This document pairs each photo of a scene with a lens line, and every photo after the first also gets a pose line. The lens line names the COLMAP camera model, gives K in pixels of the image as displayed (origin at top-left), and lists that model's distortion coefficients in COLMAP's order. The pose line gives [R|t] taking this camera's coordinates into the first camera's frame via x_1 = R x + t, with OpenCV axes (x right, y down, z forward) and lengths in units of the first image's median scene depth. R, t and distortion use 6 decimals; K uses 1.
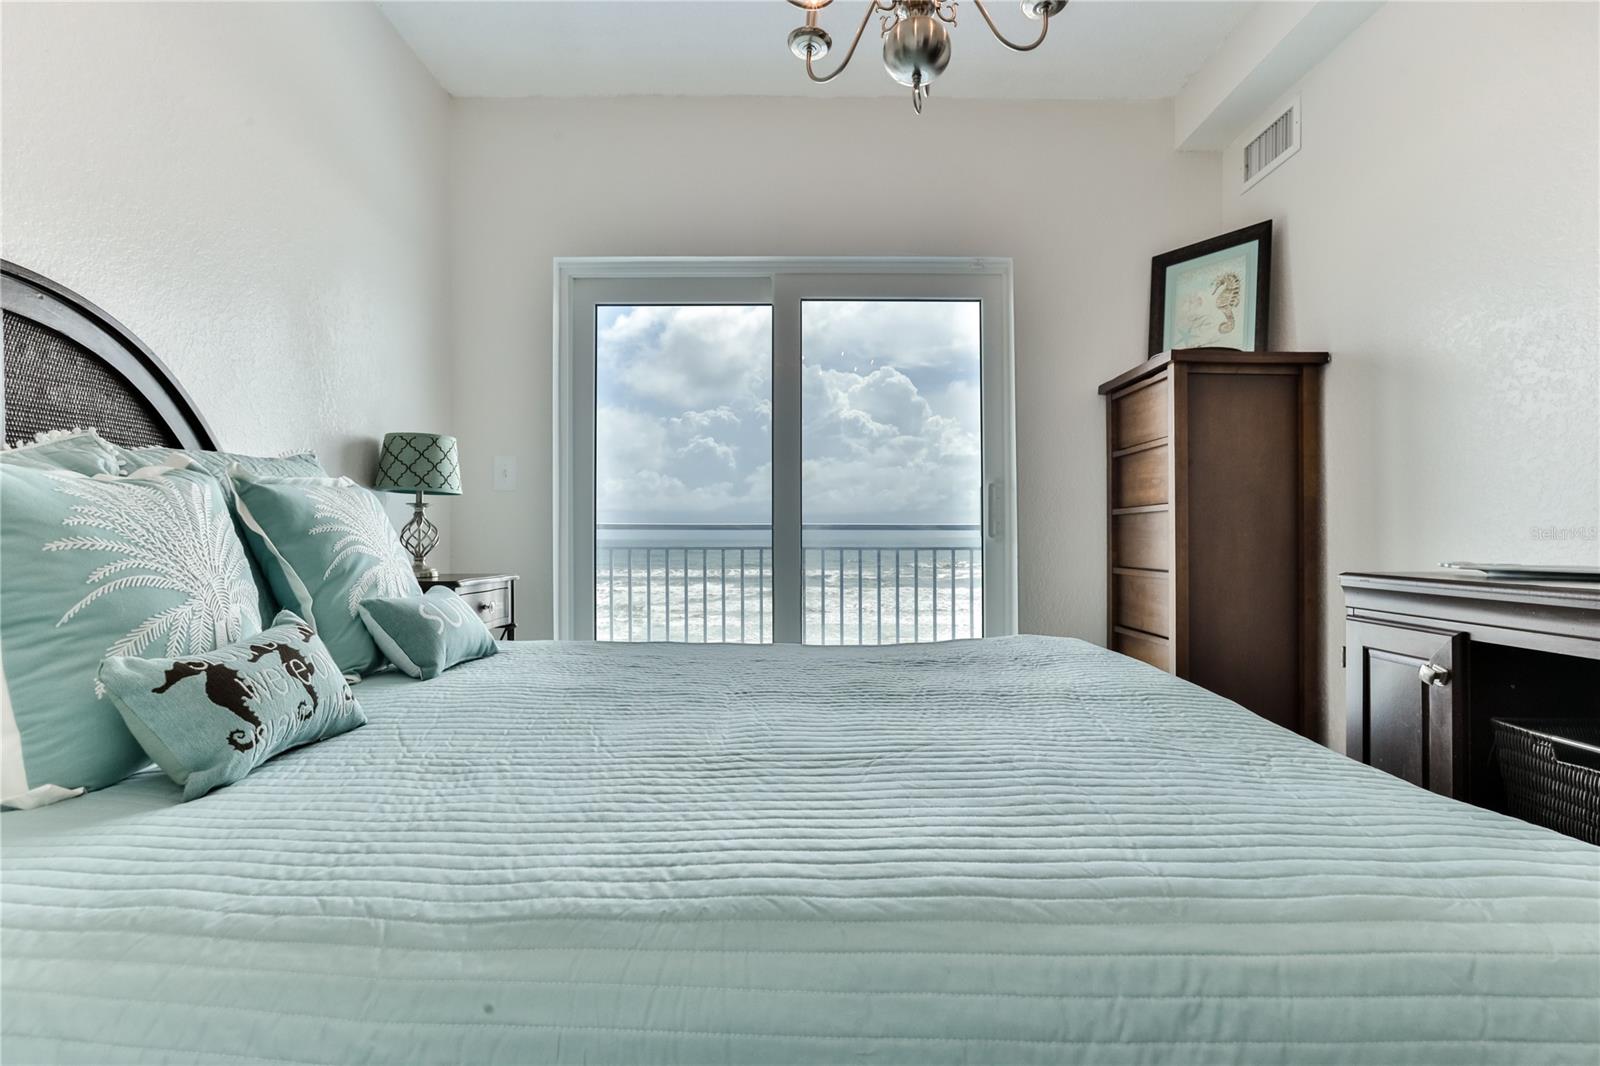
lens RADIAL K [[766.7, 0, 802.5], [0, 766.7, 533.9], [0, 0, 1]] dist [-0.005872, 0.002240]
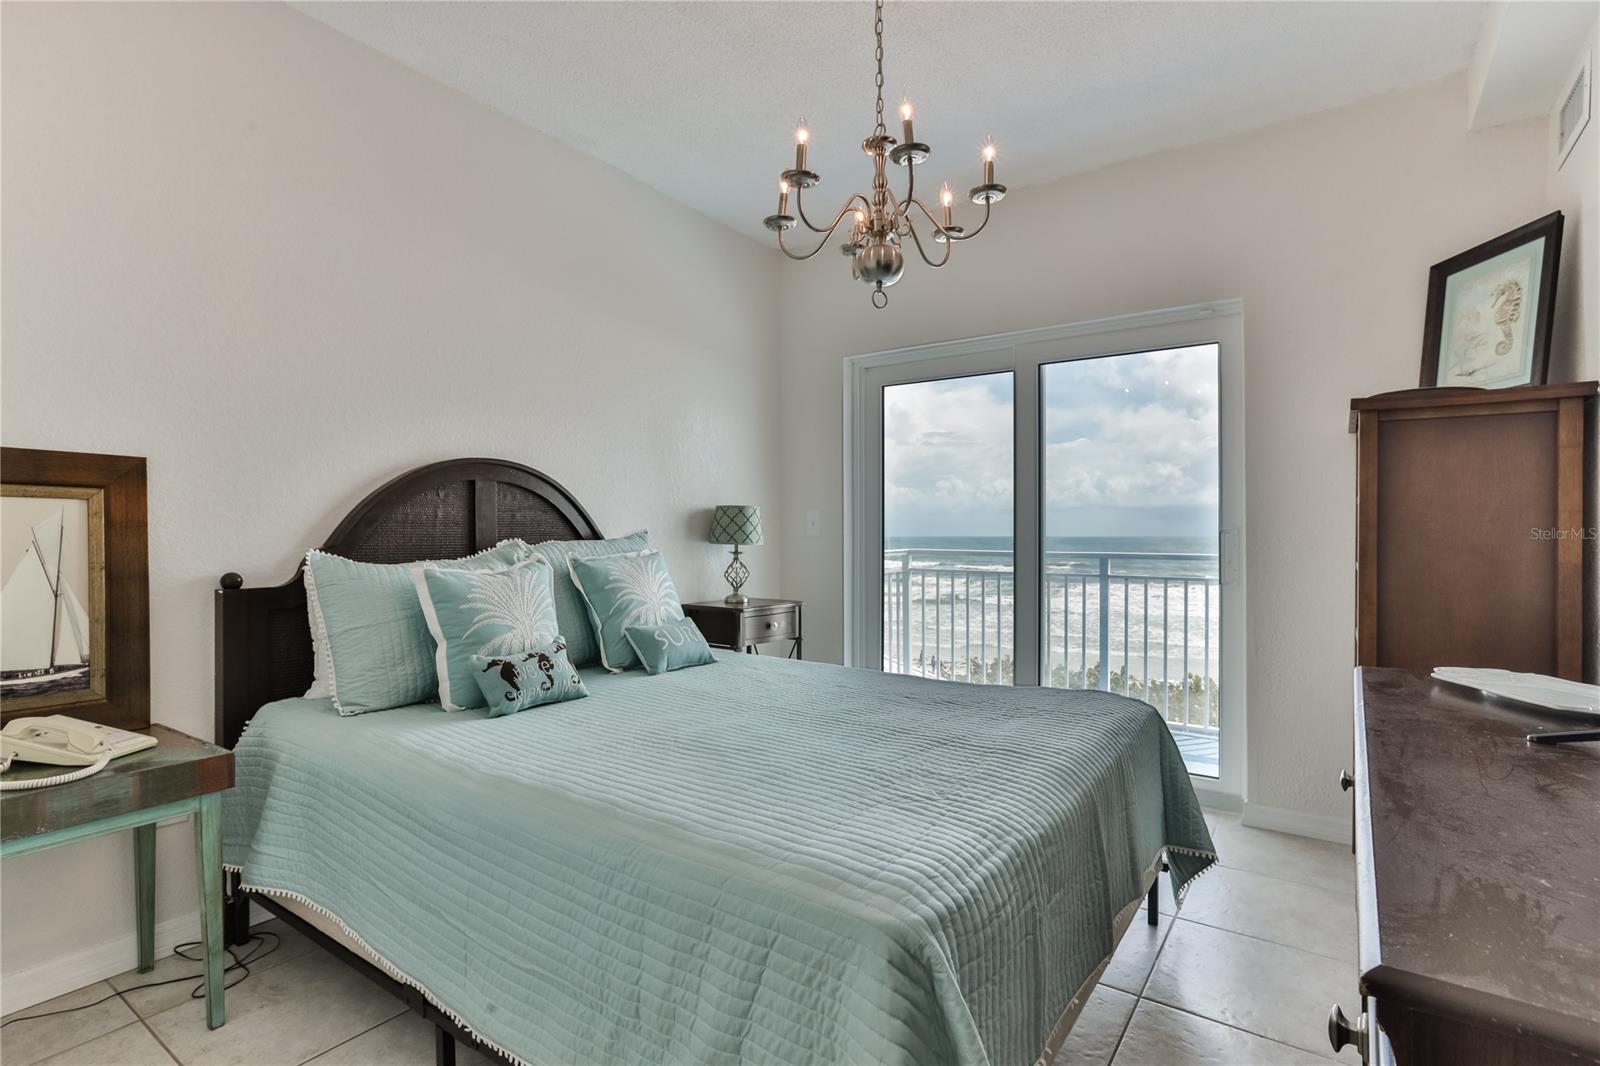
lens RADIAL K [[766.7, 0, 801.9], [0, 766.7, 533.4], [0, 0, 1]] dist [-0.005872, 0.002240]
pose [[0.809921, 0.002370, -0.586534, 1.056480], [-0.000266, 0.999993, 0.003673, -0.181335], [0.586538, -0.002819, 0.809917, -0.273116]]
